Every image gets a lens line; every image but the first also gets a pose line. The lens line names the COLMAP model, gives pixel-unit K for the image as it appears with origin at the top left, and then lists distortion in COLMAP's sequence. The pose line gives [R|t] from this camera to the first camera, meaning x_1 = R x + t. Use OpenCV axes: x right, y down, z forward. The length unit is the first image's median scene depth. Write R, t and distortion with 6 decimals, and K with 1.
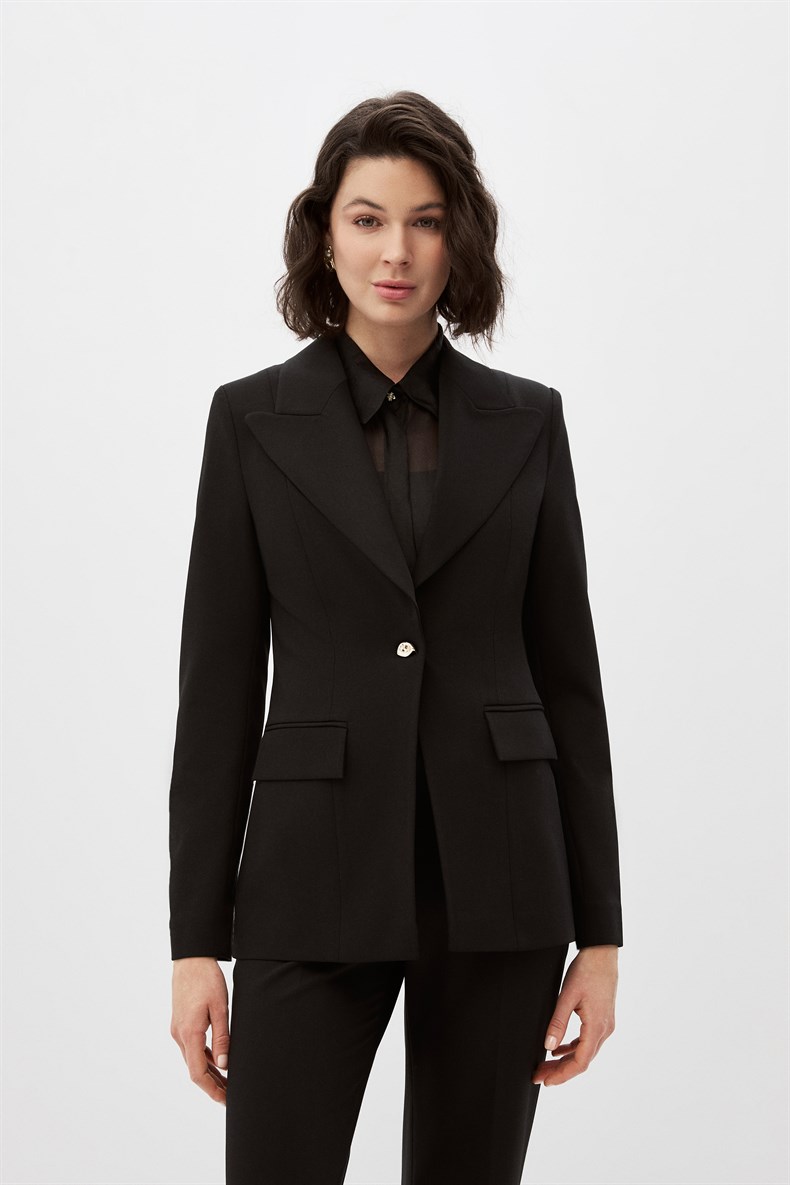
lens RADIAL K [[2349.1, 0, 395.0], [0, 2349.1, 592.5], [0, 0, 1]] dist [-0.184758, 0.096786]
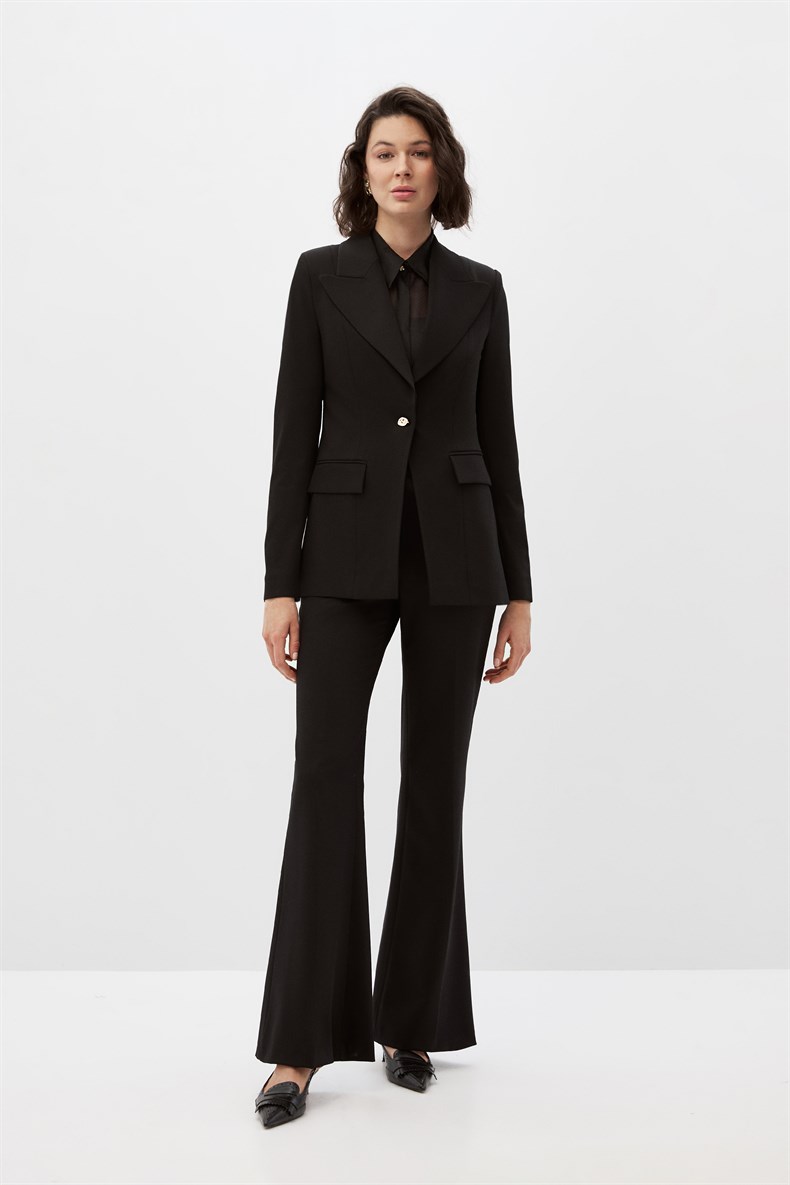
lens RADIAL K [[2349.1, 0, 395.0], [0, 2349.1, 592.5], [0, 0, 1]] dist [-0.184758, 0.096786]
pose [[0.999830, 0.016138, 0.008971, -0.016047], [-0.017083, 0.992885, 0.117846, -0.045931], [-0.007006, -0.117980, 0.992991, -0.647202]]
